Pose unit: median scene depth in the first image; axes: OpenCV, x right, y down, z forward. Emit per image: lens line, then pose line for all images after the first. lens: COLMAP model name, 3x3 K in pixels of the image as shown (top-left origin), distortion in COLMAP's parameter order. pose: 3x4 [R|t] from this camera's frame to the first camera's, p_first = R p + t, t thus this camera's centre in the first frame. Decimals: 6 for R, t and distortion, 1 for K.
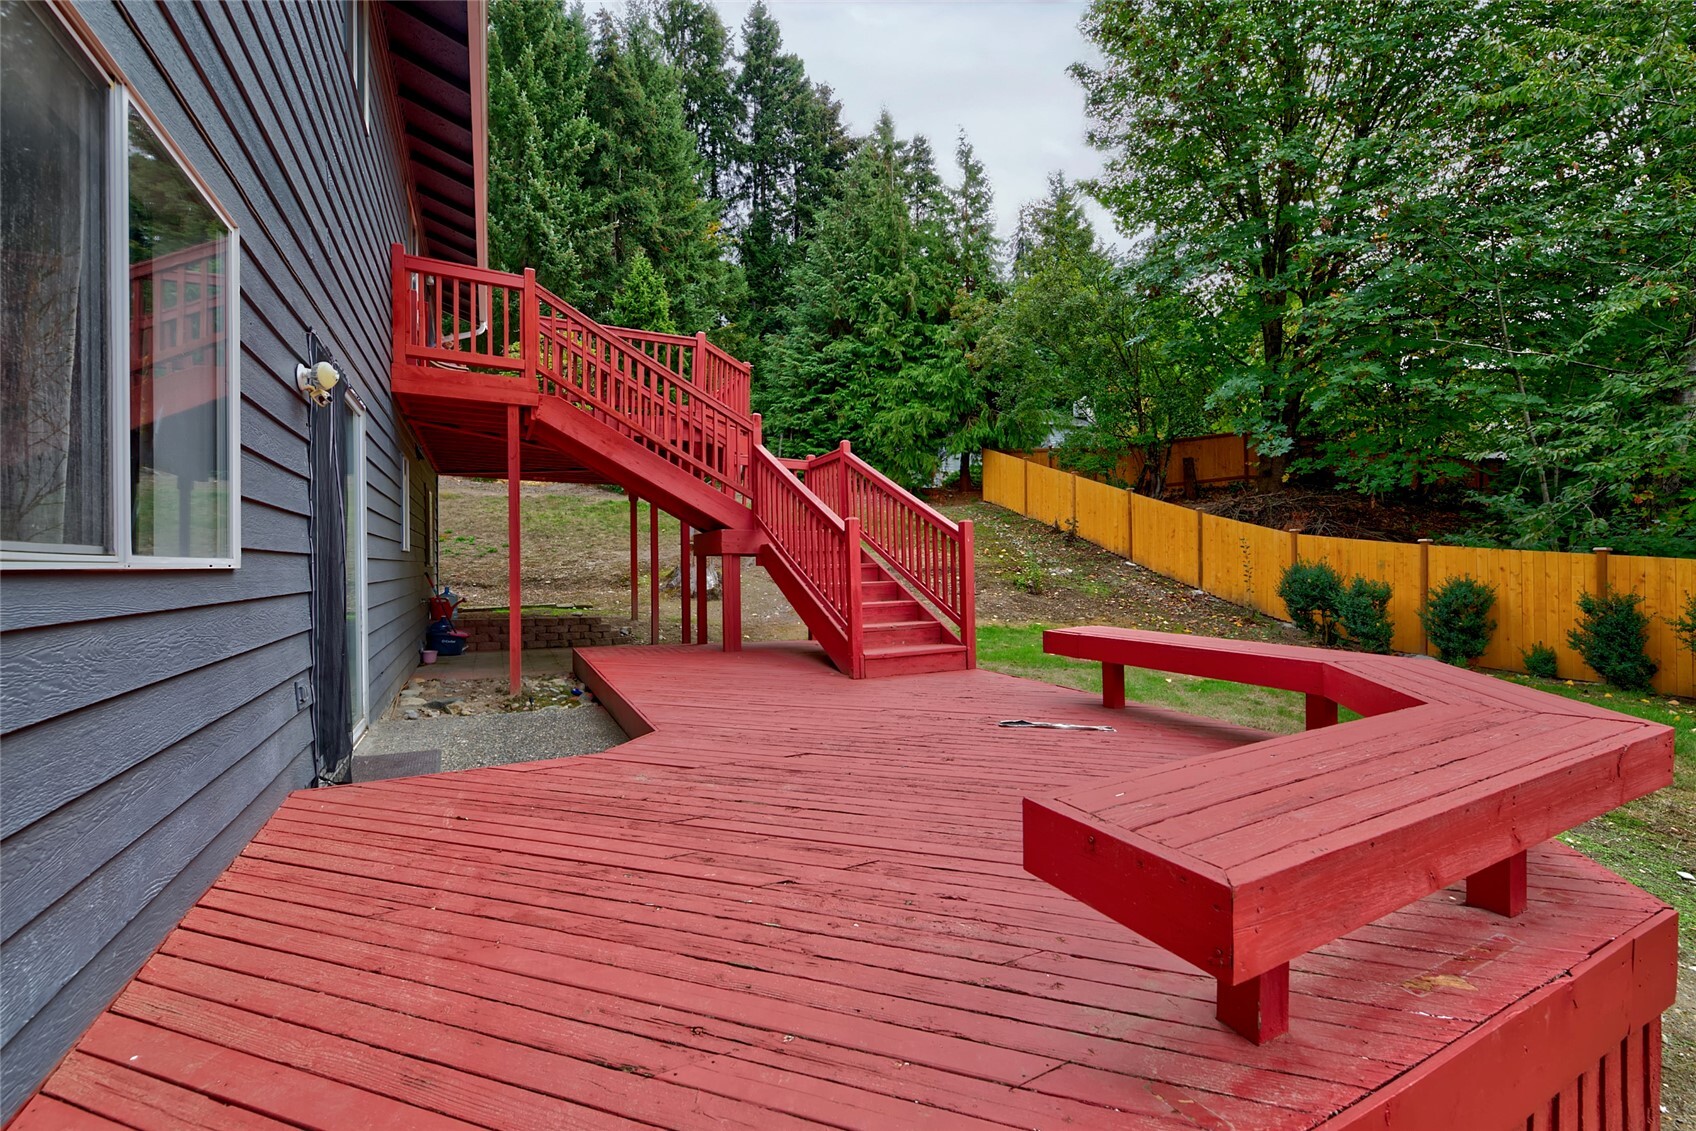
lens RADIAL K [[718.7, 0, 852.8], [0, 718.7, 557.8], [0, 0, 1]] dist [0.004433, 0.000064]
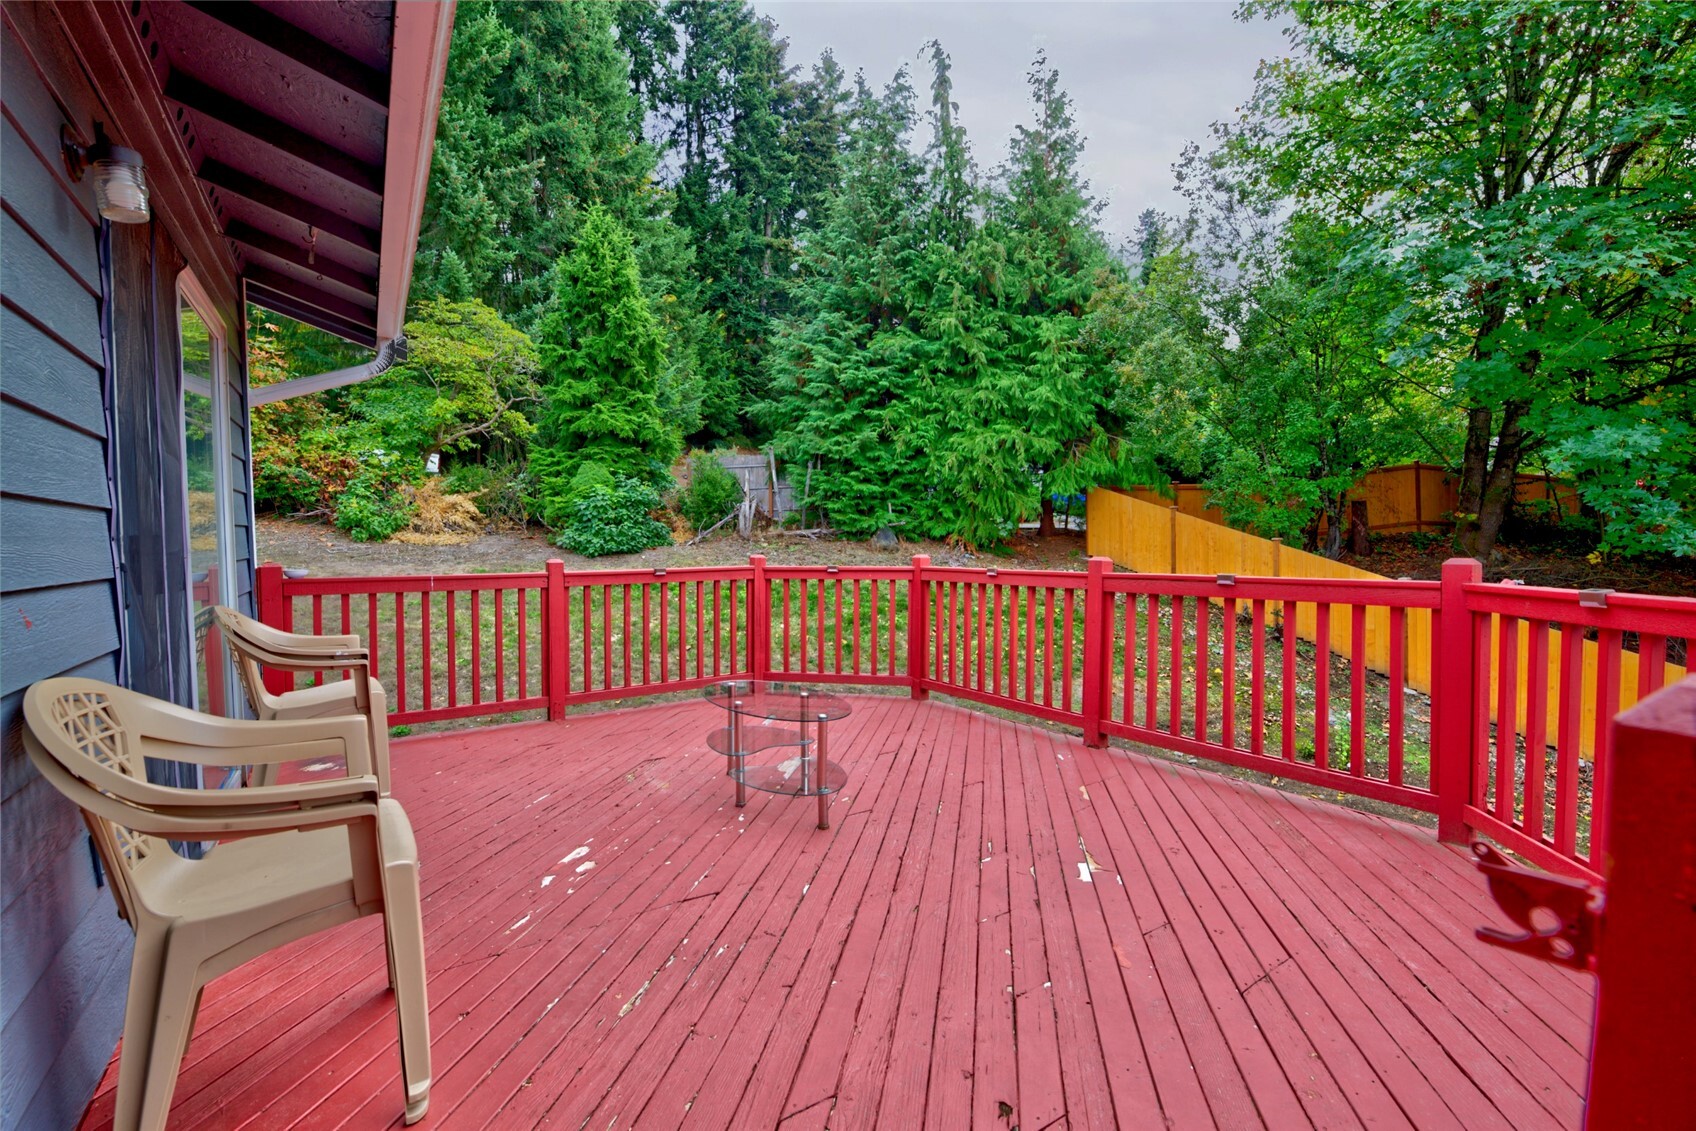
lens RADIAL K [[731.1, 0, 853.2], [0, 731.1, 559.4], [0, 0, 1]] dist [0.015505, -0.020759]
pose [[0.992875, -0.015008, 0.118213, -0.099877], [0.011204, 0.999400, 0.032783, -0.068688], [-0.118634, -0.031225, 0.992447, 0.183894]]
